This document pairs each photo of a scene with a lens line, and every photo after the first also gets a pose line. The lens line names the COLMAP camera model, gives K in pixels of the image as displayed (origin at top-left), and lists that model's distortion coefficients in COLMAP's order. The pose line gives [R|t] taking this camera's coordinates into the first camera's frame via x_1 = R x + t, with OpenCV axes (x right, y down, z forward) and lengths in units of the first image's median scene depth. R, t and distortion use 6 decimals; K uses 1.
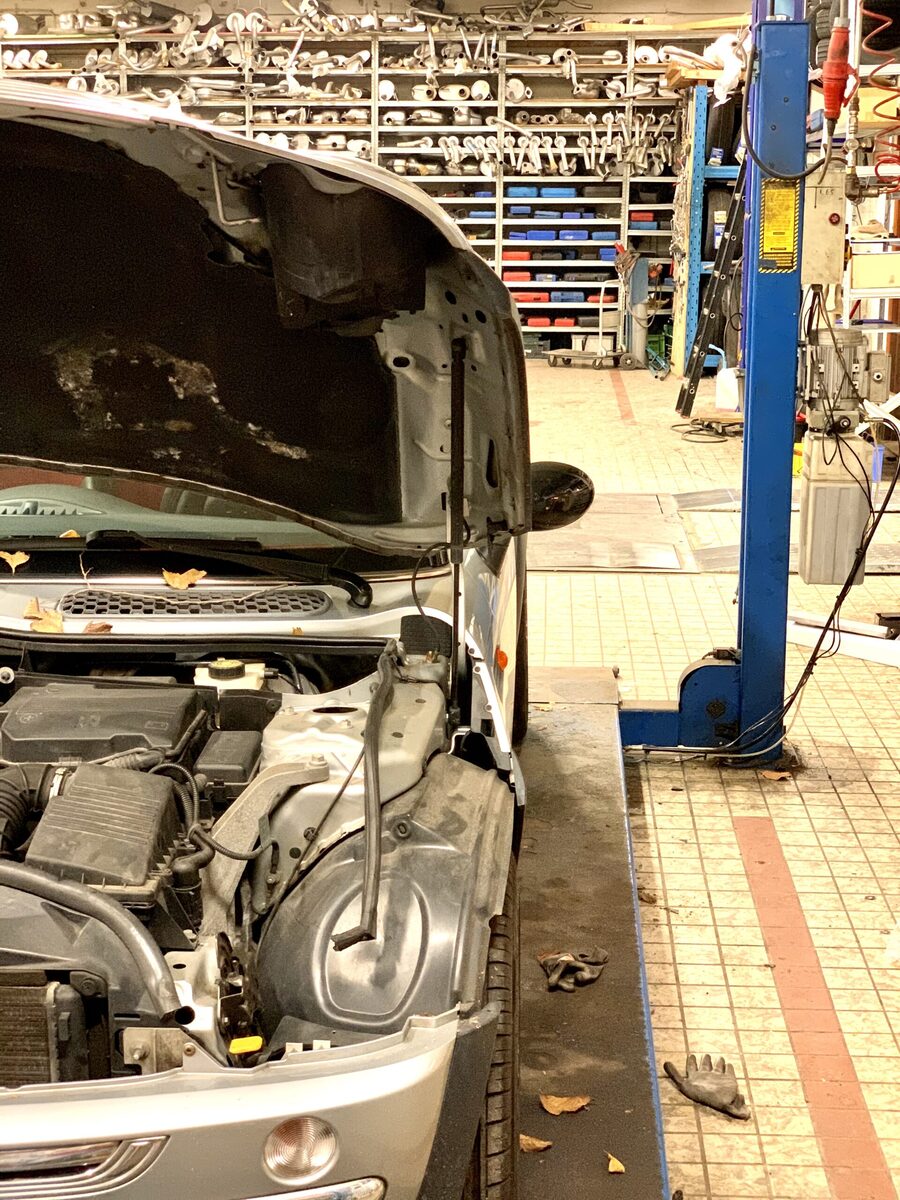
lens RADIAL K [[1788.4, 0, 450.9], [0, 1788.4, 592.6], [0, 0, 1]] dist [0.054186, 0.000000]
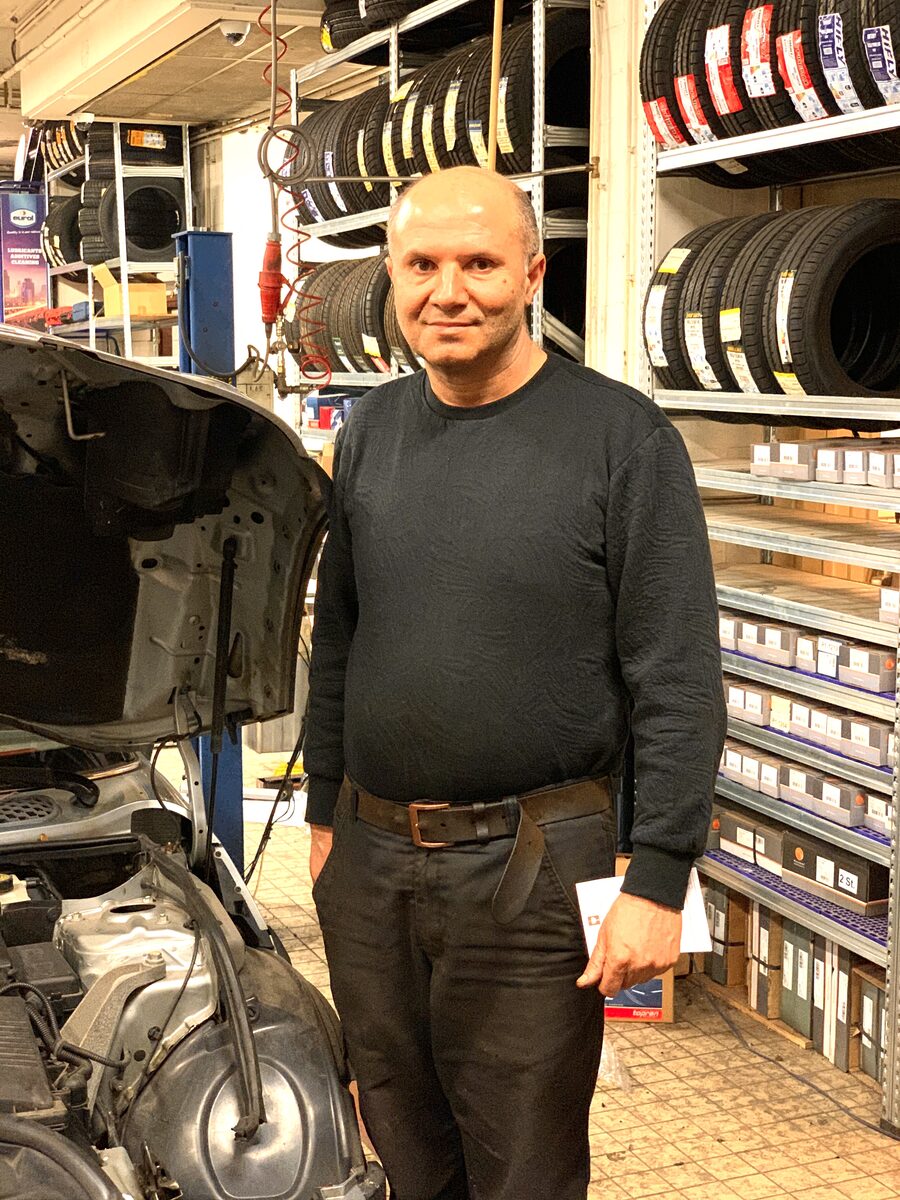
lens RADIAL K [[1788.4, 0, 454.7], [0, 1788.4, 604.5], [0, 0, 1]] dist [0.054186, 0.000000]
pose [[0.898617, -0.056214, 0.435118, -0.320104], [0.095800, 0.992967, -0.069565, -0.016215], [-0.428147, 0.104197, 0.897682, -0.001821]]
